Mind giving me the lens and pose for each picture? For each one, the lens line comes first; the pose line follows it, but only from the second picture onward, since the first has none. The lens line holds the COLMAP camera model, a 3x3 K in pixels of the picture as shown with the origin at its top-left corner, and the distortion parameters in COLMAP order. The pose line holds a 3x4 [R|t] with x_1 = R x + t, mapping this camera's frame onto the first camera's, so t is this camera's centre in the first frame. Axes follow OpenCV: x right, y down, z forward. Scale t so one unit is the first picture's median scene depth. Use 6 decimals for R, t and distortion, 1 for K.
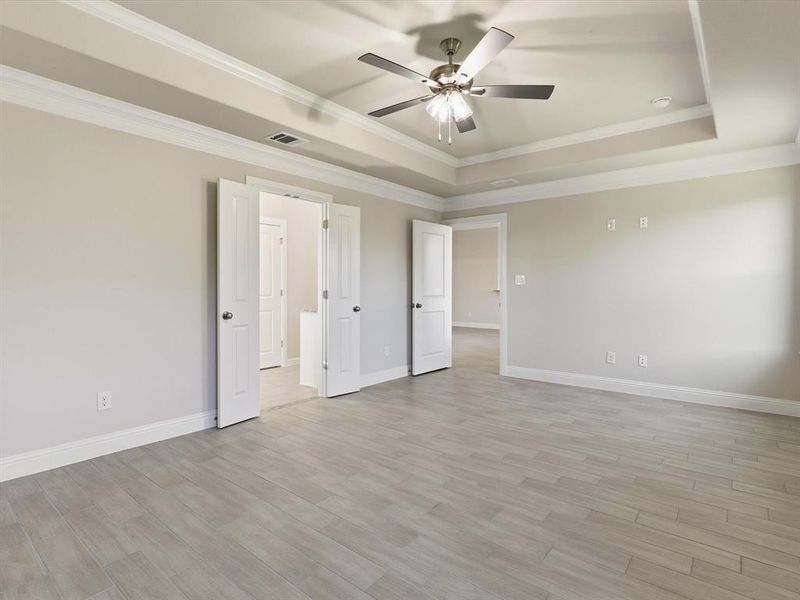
lens RADIAL K [[421.2, 0, 400.2], [0, 421.2, 290.6], [0, 0, 1]] dist [-0.003337, -0.000659]
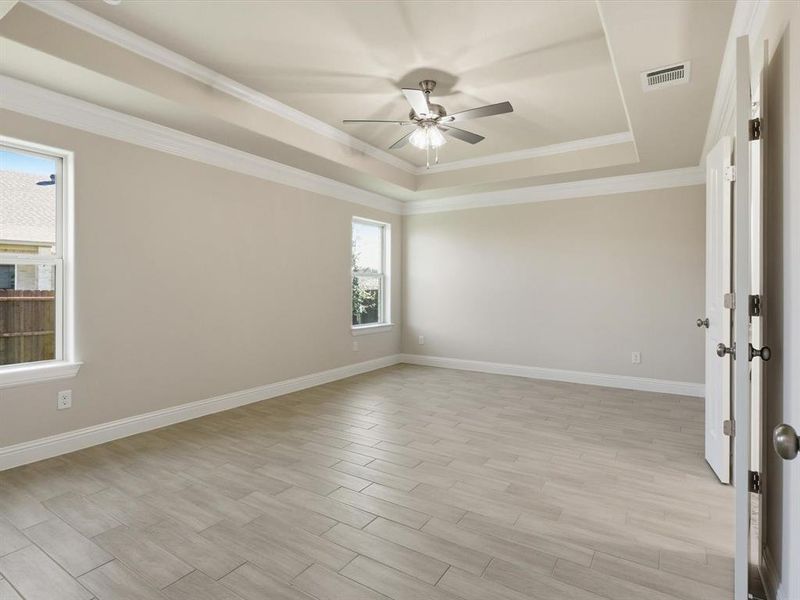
lens RADIAL K [[421.2, 0, 400.2], [0, 421.2, 290.6], [0, 0, 1]] dist [-0.003337, -0.000659]
pose [[-0.993895, -0.003196, -0.110283, 0.314377], [-0.003805, 0.999979, 0.005304, -0.004851], [0.110264, 0.005692, -0.993886, 2.095708]]
